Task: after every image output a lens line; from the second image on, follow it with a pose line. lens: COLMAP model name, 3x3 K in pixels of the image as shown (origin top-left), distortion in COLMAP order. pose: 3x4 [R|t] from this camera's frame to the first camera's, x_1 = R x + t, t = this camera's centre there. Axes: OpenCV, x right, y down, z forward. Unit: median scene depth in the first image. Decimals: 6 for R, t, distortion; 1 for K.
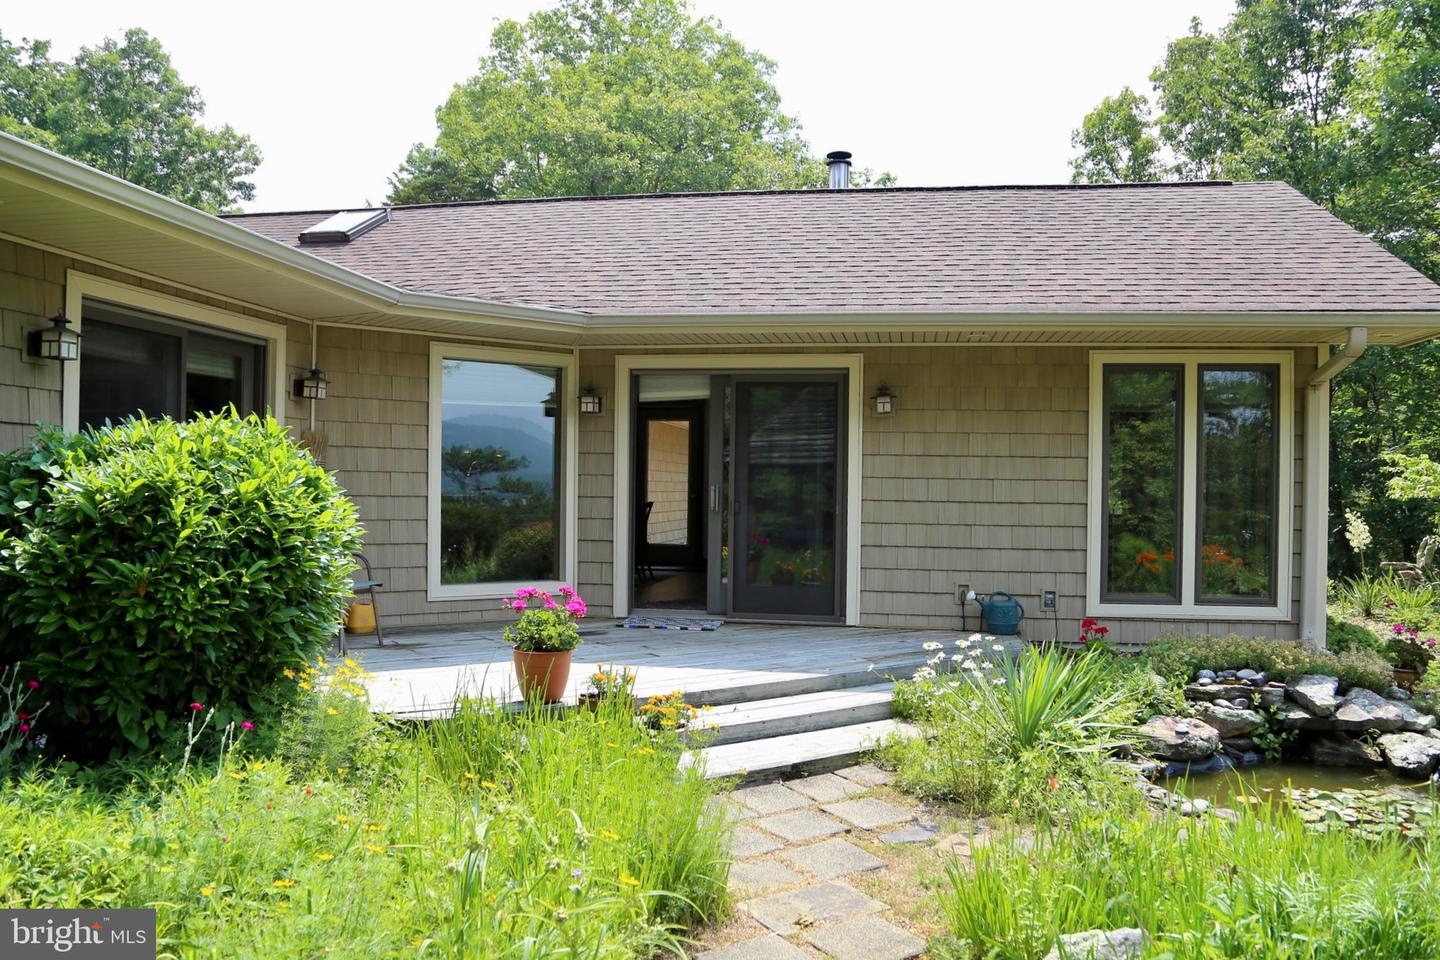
lens RADIAL K [[1070.1, 0, 719.3], [0, 1070.1, 496.3], [0, 0, 1]] dist [-0.120187, 0.061887]
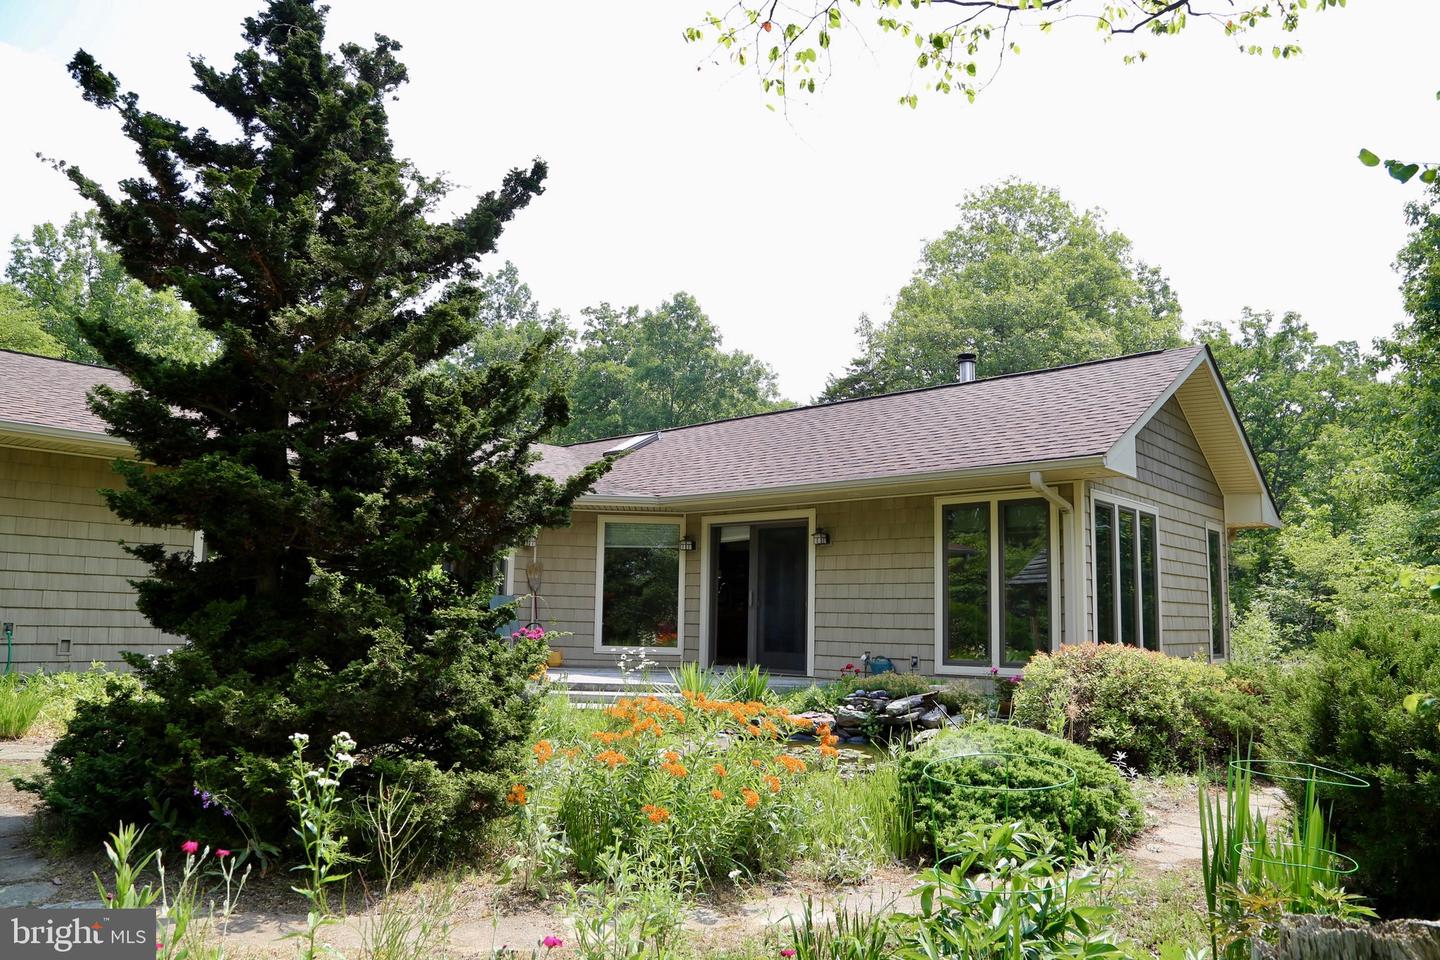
lens RADIAL K [[977.8, 0, 720.0], [0, 977.8, 480.0], [0, 0, 1]] dist [-0.122277, 0.051680]
pose [[0.843672, -0.072636, -0.531922, 0.931432], [-0.011074, 0.988239, -0.152513, 0.061148], [0.536744, 0.134562, 0.832946, -0.380391]]
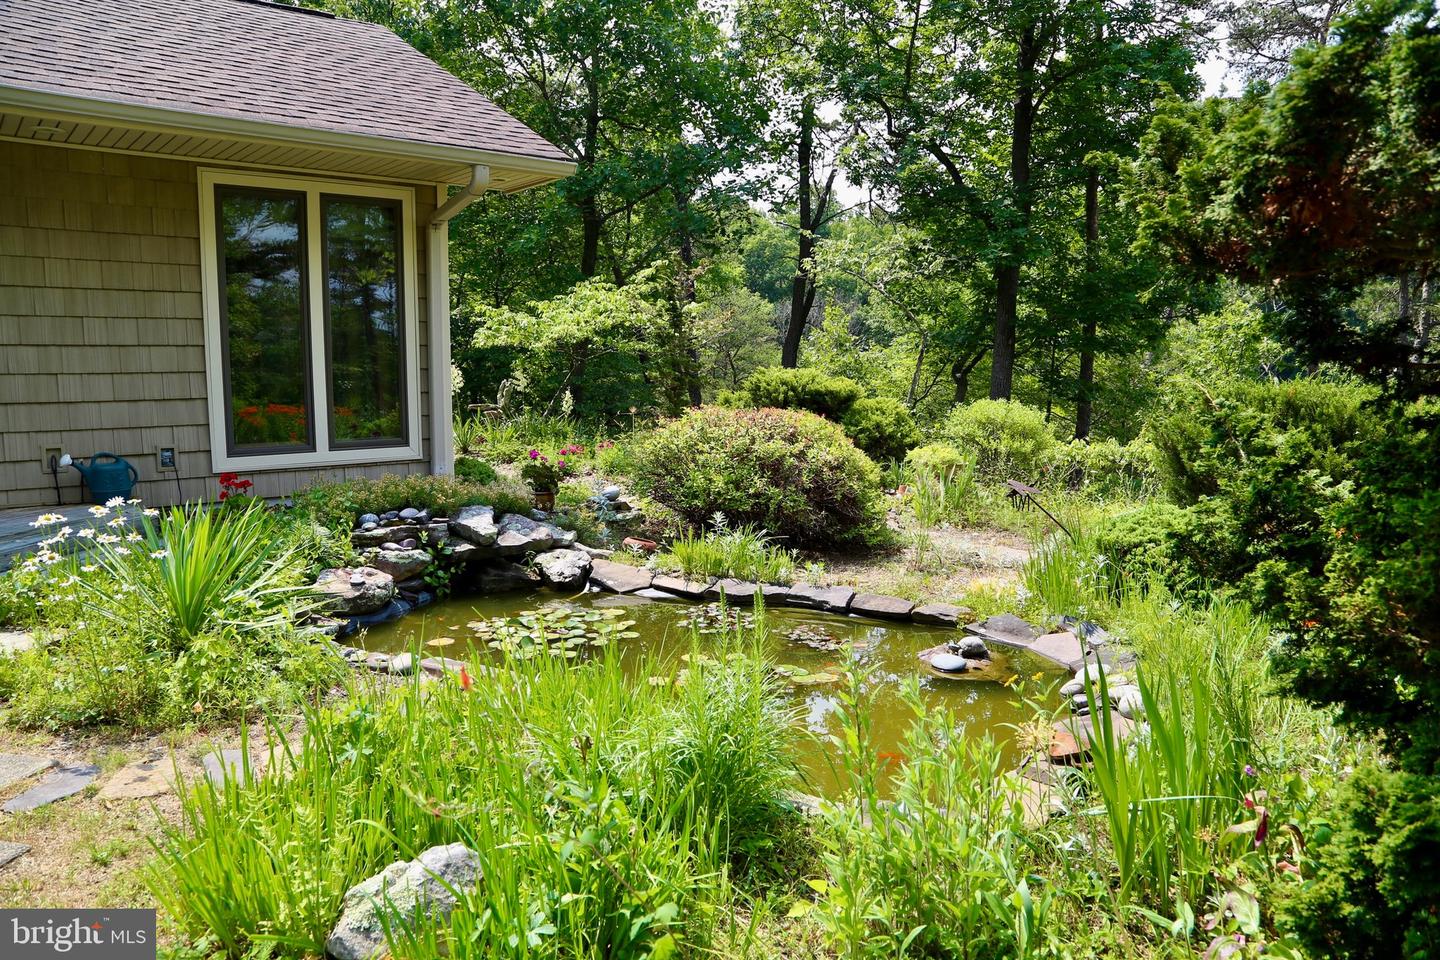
lens RADIAL K [[1006.2, 0, 724.9], [0, 1006.2, 491.6], [0, 0, 1]] dist [-0.117922, 0.073782]
pose [[0.650541, -0.109754, 0.751498, 0.006856], [0.010702, 0.990729, 0.135429, 0.024441], [-0.759395, -0.080059, 0.645685, 0.151383]]
